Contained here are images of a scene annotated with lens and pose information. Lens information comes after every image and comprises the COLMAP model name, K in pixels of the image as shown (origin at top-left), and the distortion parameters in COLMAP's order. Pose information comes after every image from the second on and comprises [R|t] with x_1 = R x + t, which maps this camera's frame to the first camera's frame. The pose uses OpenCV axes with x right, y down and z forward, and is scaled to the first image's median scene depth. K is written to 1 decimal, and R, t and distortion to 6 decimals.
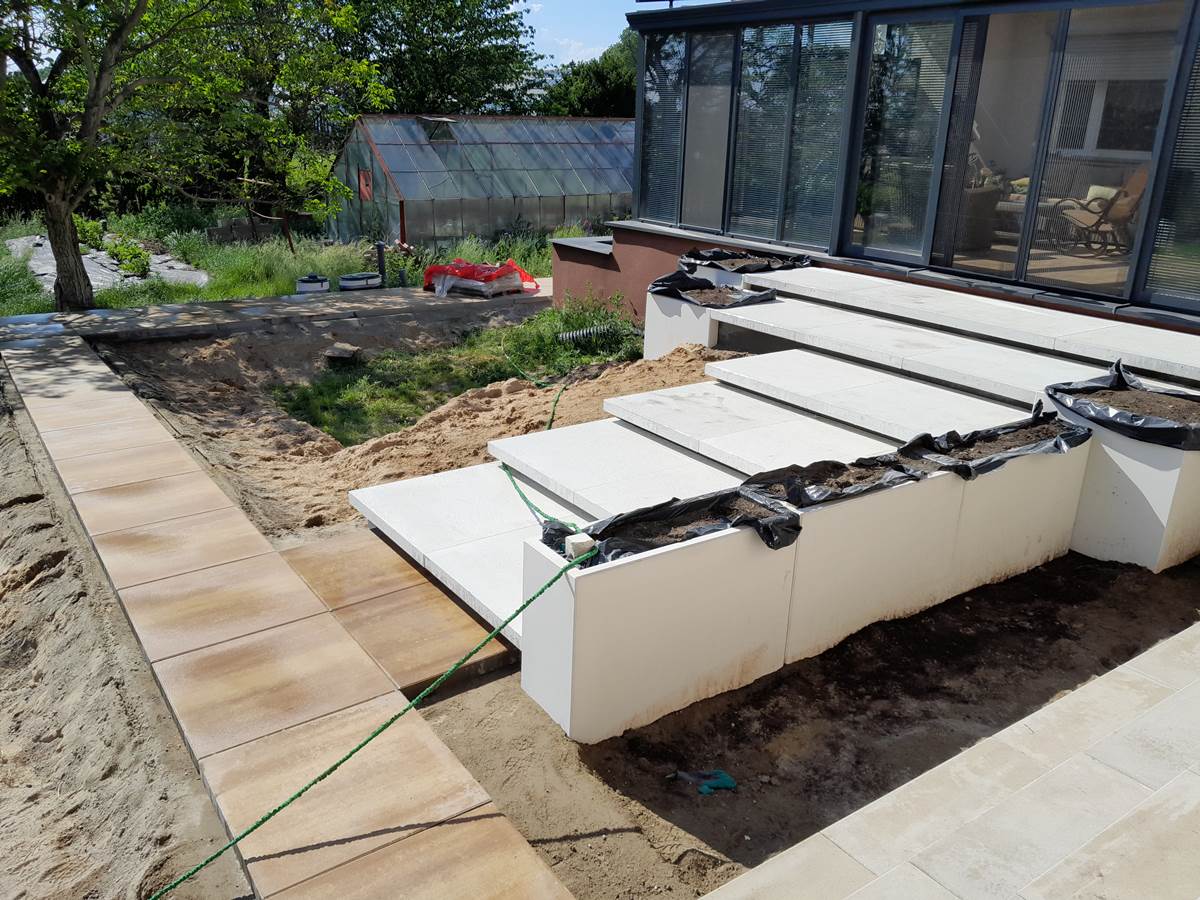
lens RADIAL K [[956.6, 0, 610.9], [0, 956.6, 456.5], [0, 0, 1]] dist [0.037297, -0.057718]
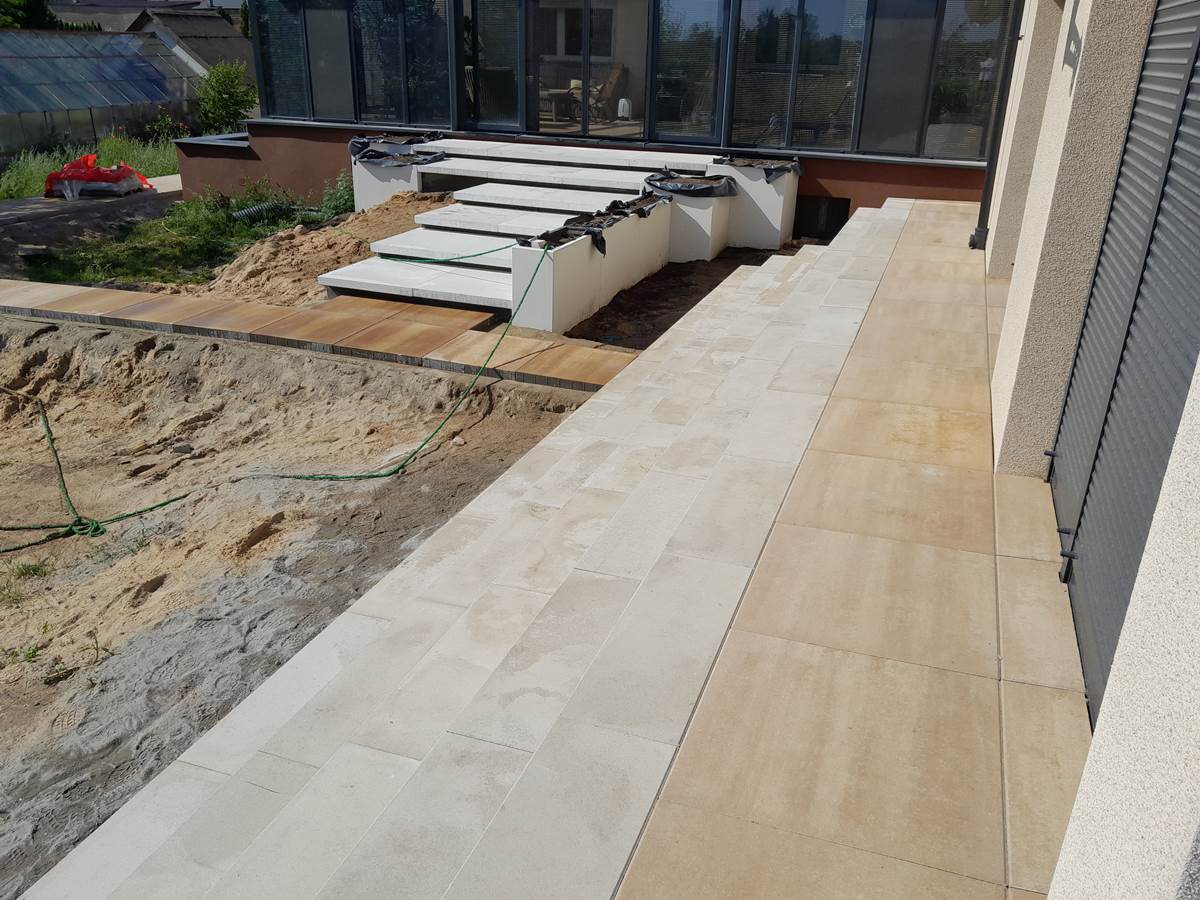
lens RADIAL K [[956.6, 0, 592.3], [0, 956.6, 457.5], [0, 0, 1]] dist [0.037297, -0.057718]
pose [[0.823335, -0.230310, 0.518726, -0.729554], [0.186868, 0.973009, 0.135406, 0.182457], [-0.535910, -0.014551, 0.844150, -0.562816]]
